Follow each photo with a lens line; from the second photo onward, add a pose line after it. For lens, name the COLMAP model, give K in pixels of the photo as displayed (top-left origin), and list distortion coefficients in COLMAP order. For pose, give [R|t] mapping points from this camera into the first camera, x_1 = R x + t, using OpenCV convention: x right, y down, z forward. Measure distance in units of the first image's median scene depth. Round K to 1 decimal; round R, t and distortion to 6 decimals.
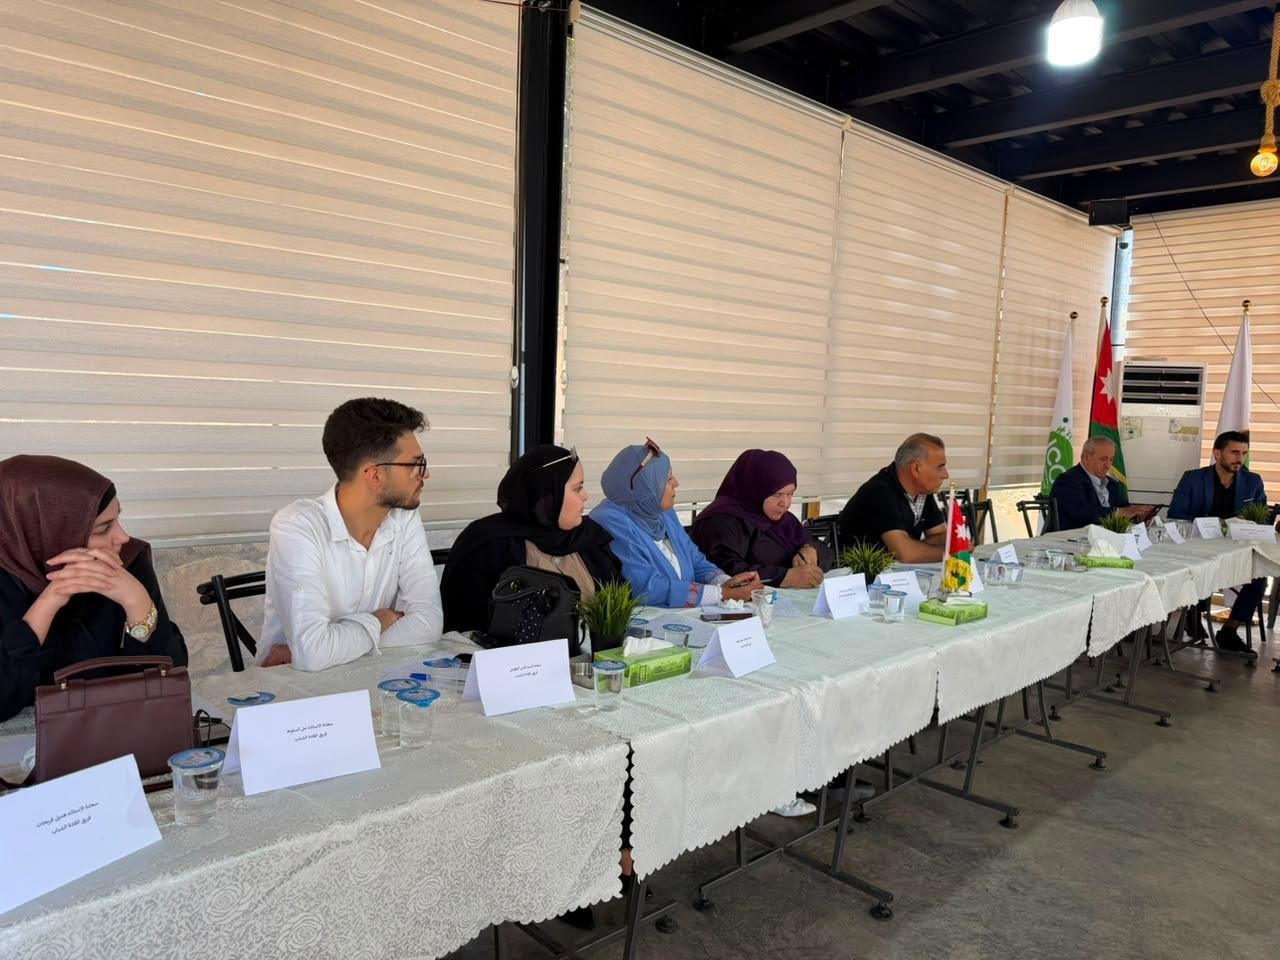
lens RADIAL K [[898.3, 0, 631.7], [0, 898.3, 476.6], [0, 0, 1]] dist [0.037982, -0.041757]
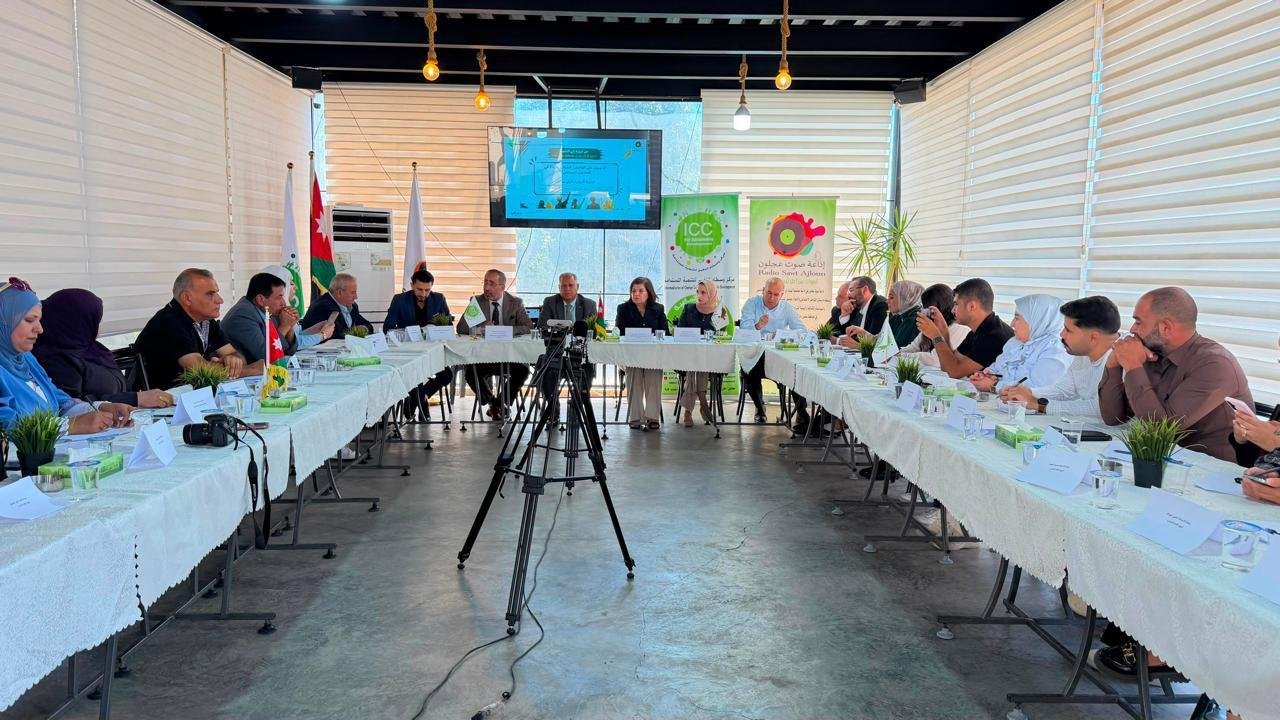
lens RADIAL K [[905.0, 0, 637.8], [0, 905.0, 371.8], [0, 0, 1]] dist [0.068792, -0.082103]
pose [[0.652795, -0.115812, 0.748630, -0.232321], [0.066874, 0.993197, 0.095333, 0.007221], [-0.754577, -0.012169, 0.656099, -0.206277]]
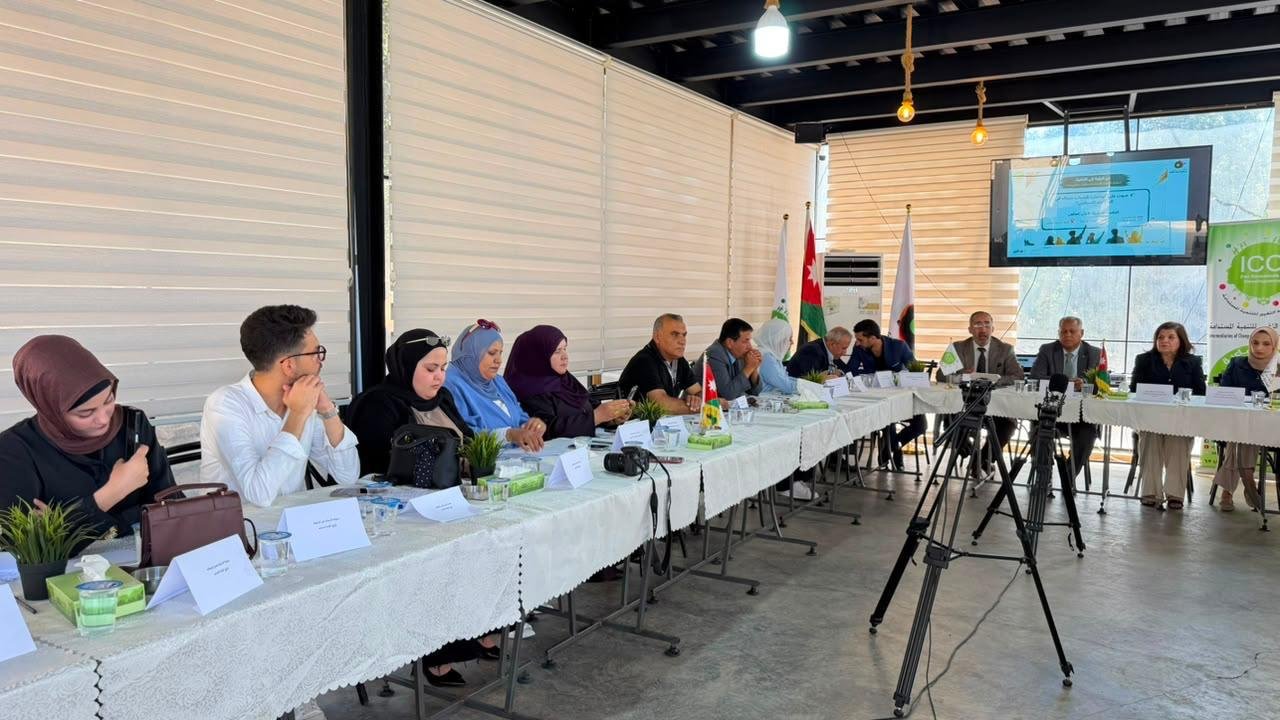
lens RADIAL K [[905.0, 0, 632.5], [0, 905.0, 362.9], [0, 0, 1]] dist [0.068792, -0.082103]
pose [[0.962425, -0.044598, 0.267862, -0.102978], [0.044105, 0.998996, 0.007859, 0.007739], [-0.267943, 0.004251, 0.963425, -0.254446]]
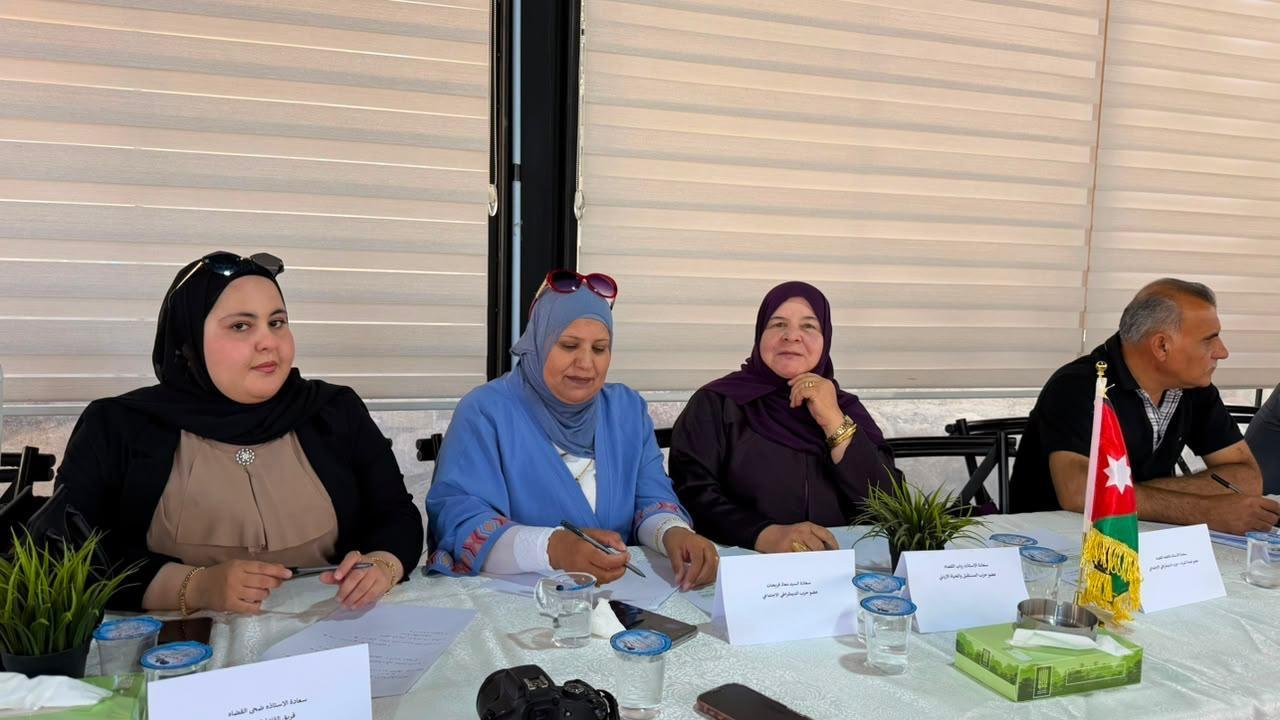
lens RADIAL K [[905.0, 0, 643.9], [0, 905.0, 368.7], [0, 0, 1]] dist [0.068792, -0.082103]
pose [[0.917511, 0.037203, -0.395967, 0.267800], [-0.026444, 0.999119, 0.032599, -0.003962], [0.396830, -0.019439, 0.917686, 0.387300]]
